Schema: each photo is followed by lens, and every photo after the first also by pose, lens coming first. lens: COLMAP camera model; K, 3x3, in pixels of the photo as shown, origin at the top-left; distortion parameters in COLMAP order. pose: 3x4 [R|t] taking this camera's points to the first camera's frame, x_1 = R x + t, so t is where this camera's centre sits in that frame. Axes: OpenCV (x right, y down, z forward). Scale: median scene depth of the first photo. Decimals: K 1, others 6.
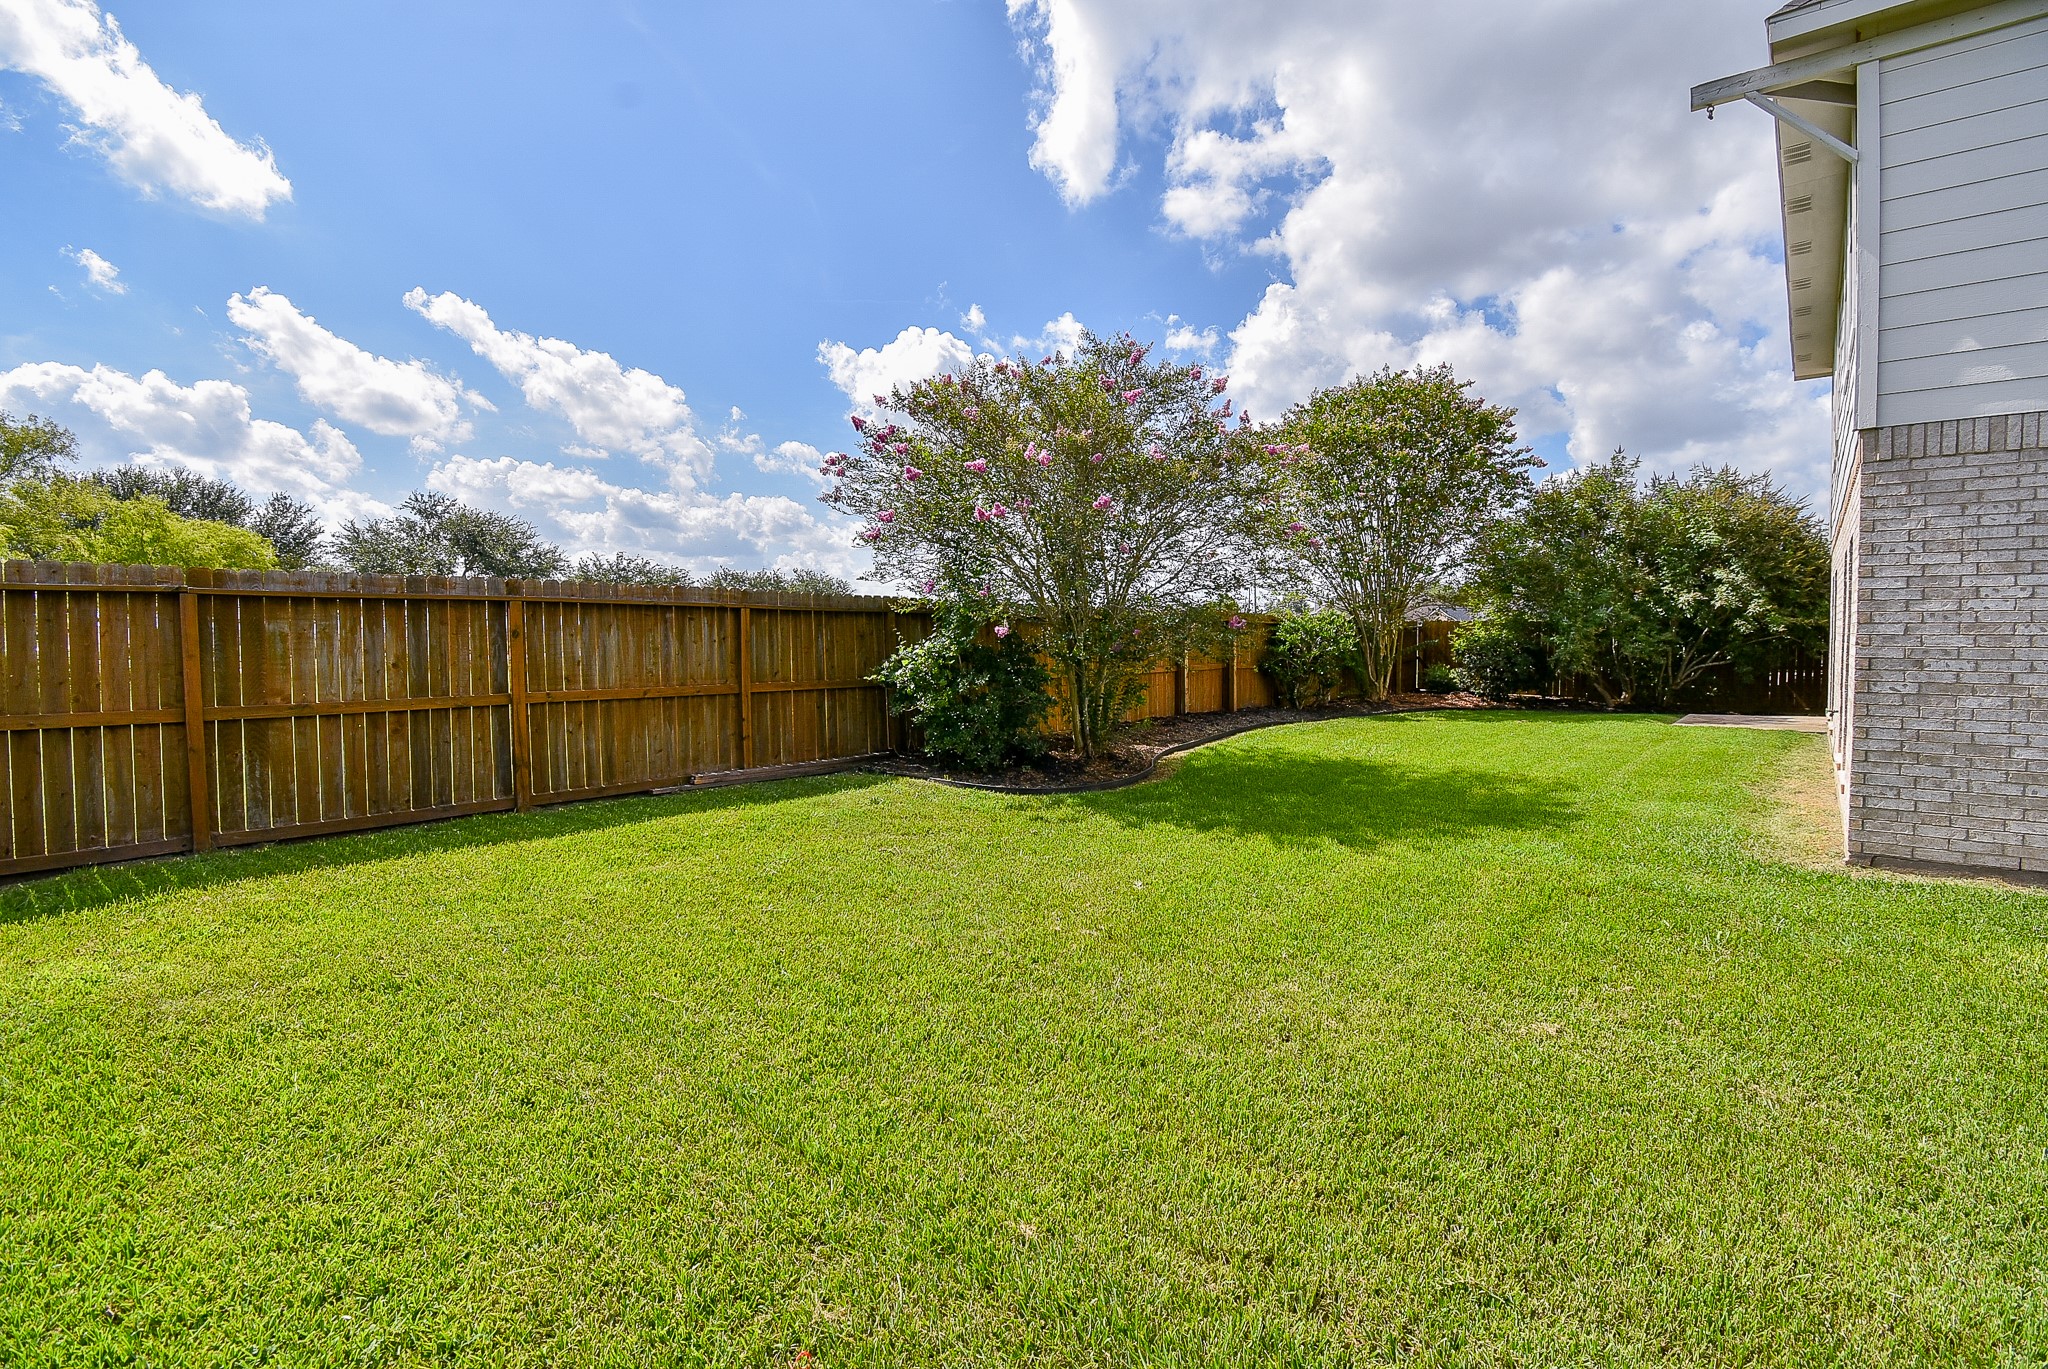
lens RADIAL K [[916.3, 0, 1029.2], [0, 916.3, 676.0], [0, 0, 1]] dist [-0.002723, -0.011977]
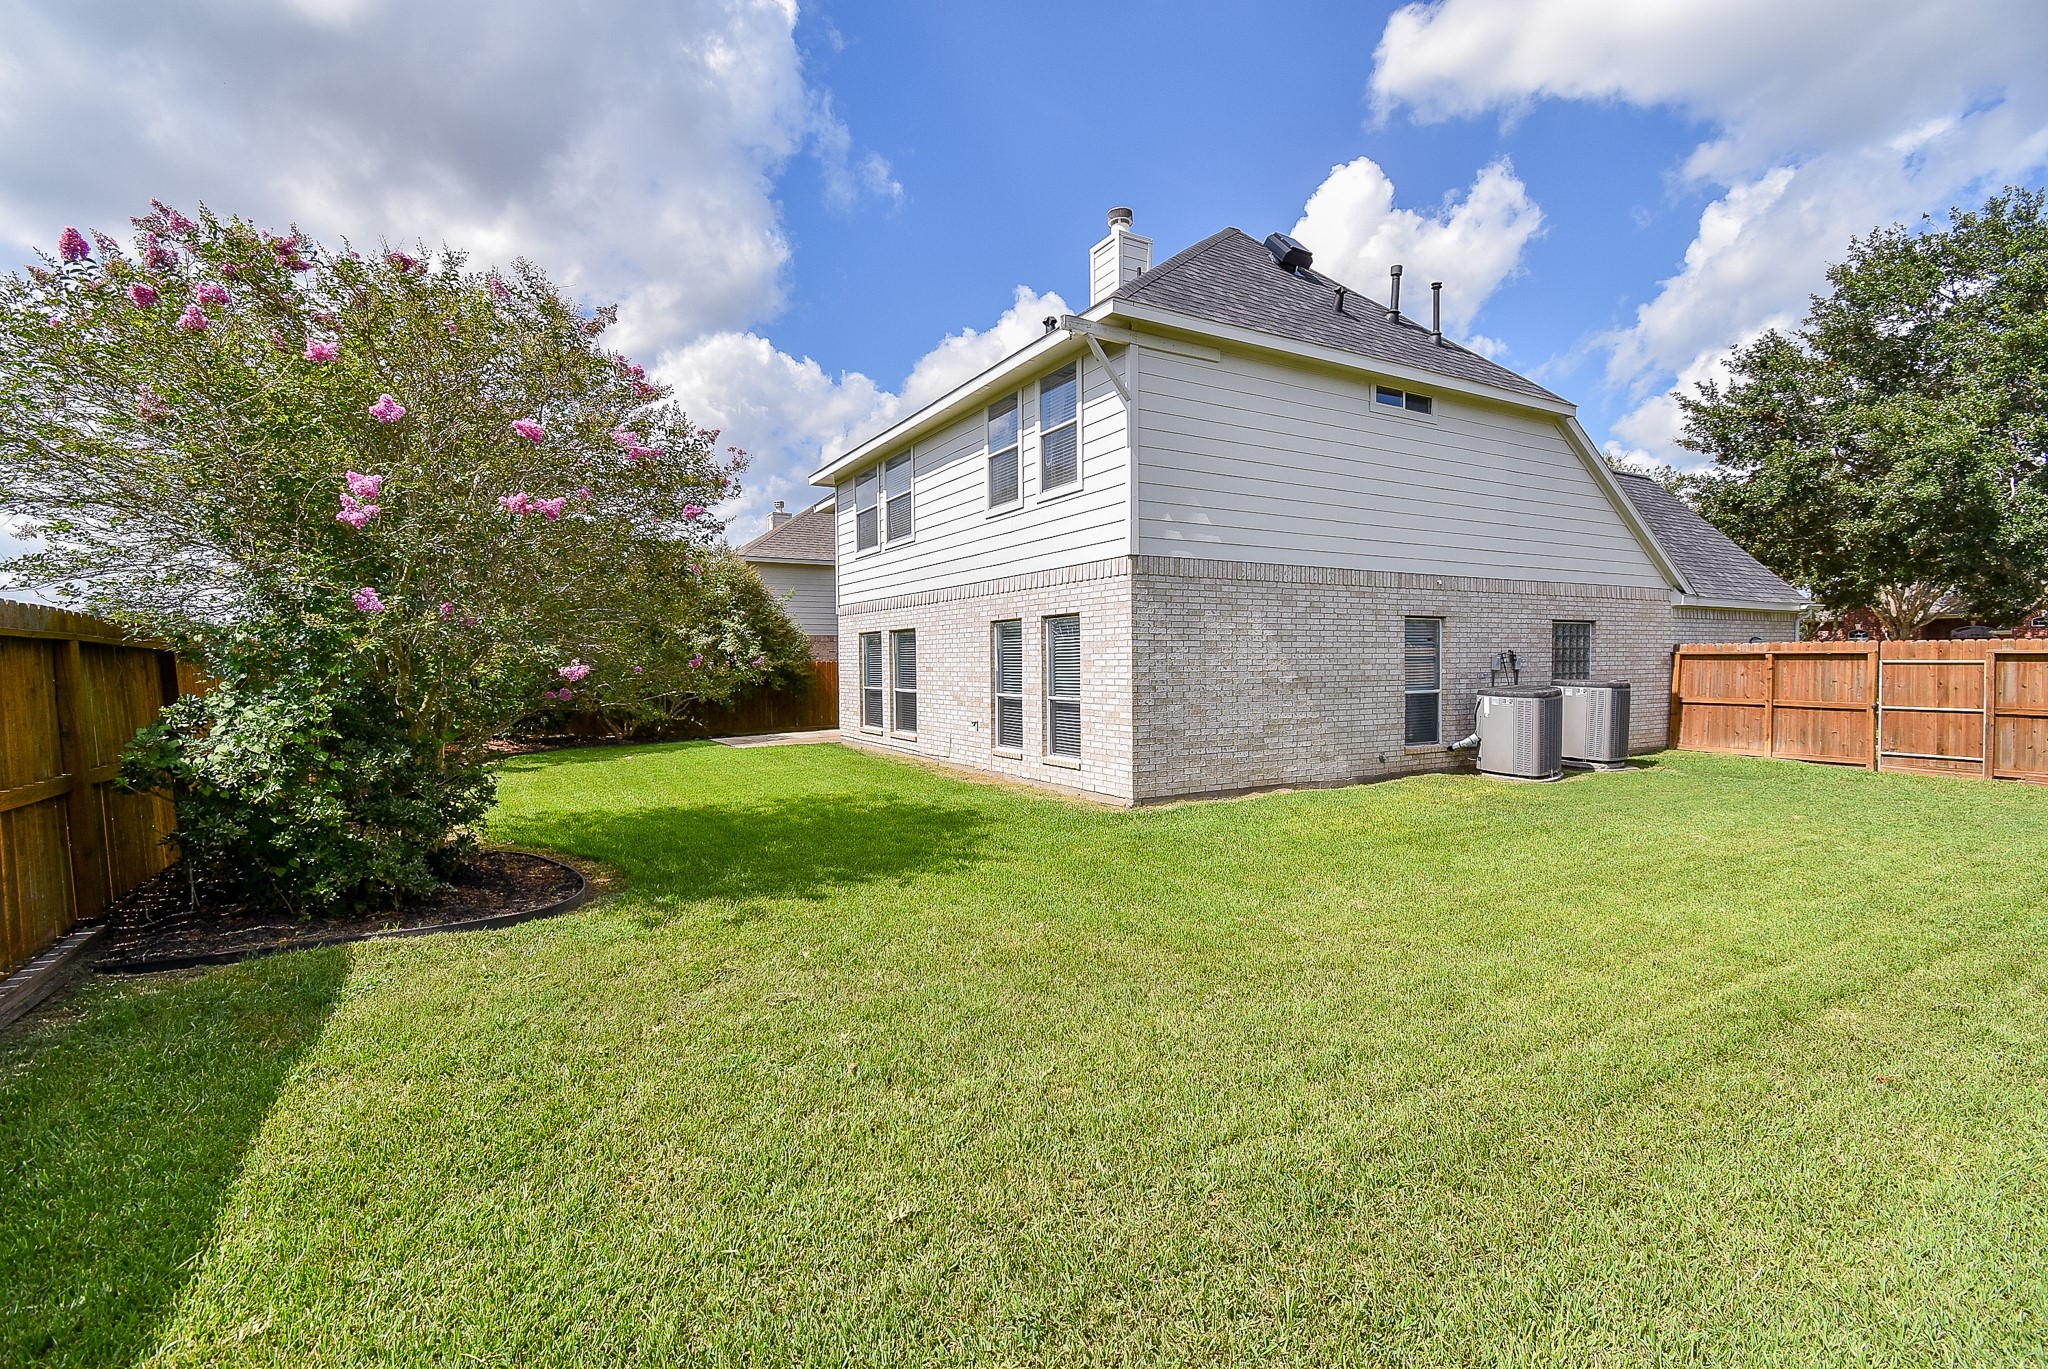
lens RADIAL K [[916.3, 0, 1002.2], [0, 916.3, 679.4], [0, 0, 1]] dist [-0.002723, -0.011977]
pose [[0.352409, -0.014627, 0.935732, -0.833630], [0.047677, 0.998860, -0.002342, -0.041357], [-0.934631, 0.045438, 0.352705, 0.631446]]
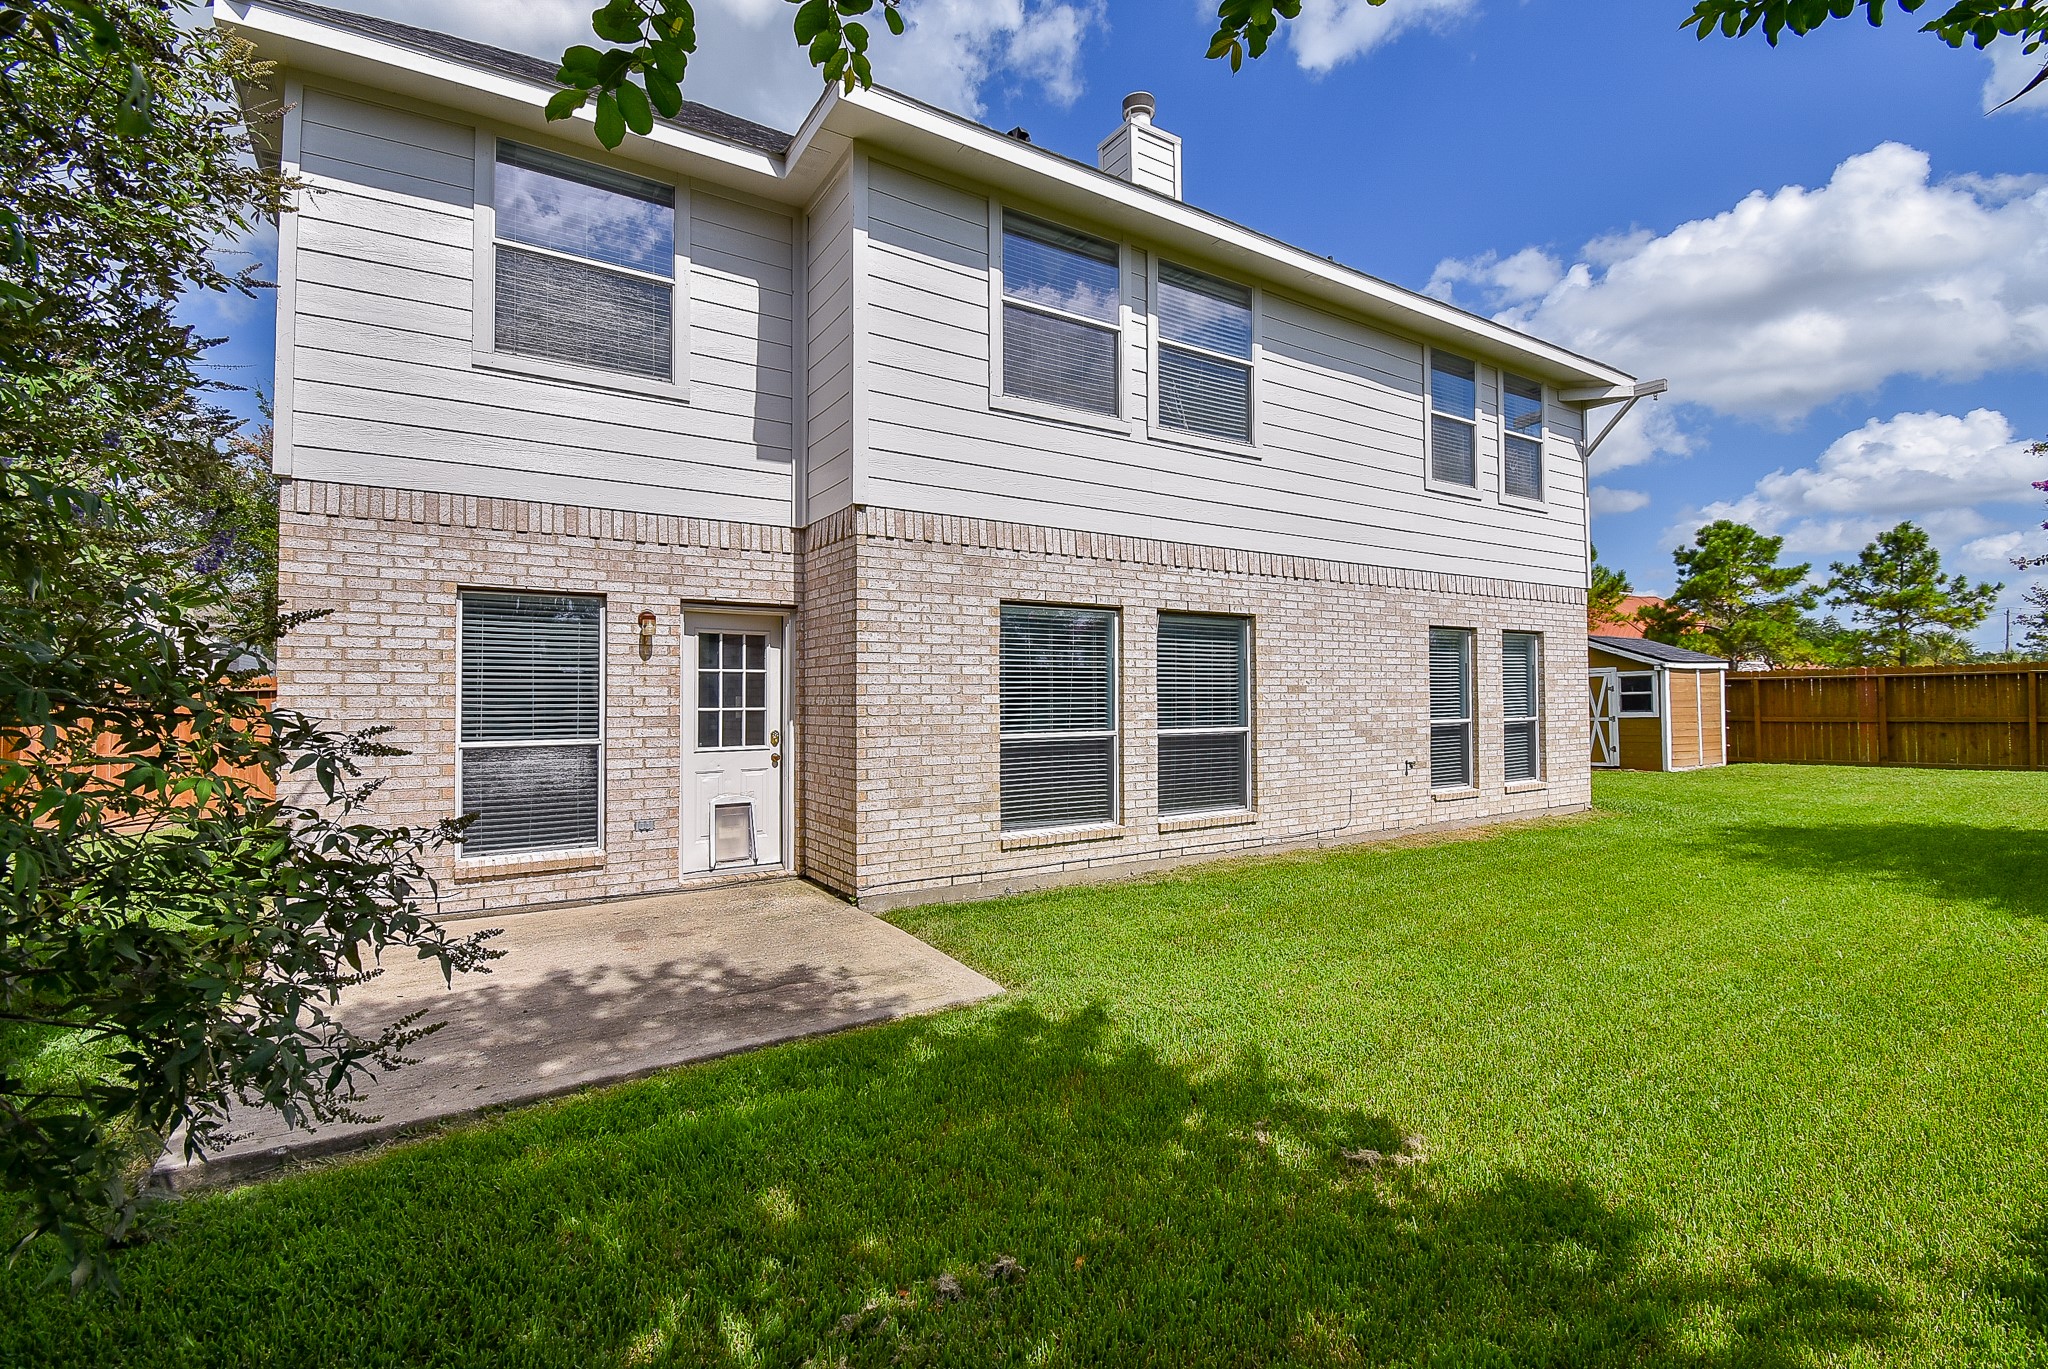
lens RADIAL K [[1000.1, 0, 1029.2], [0, 1000.1, 693.1], [0, 0, 1]] dist [0.003043, -0.004628]
pose [[-0.970656, 0.012401, 0.240151, 1.644337], [0.022027, 0.999056, 0.037444, -0.155902], [-0.239460, 0.041635, -0.970013, 3.560756]]
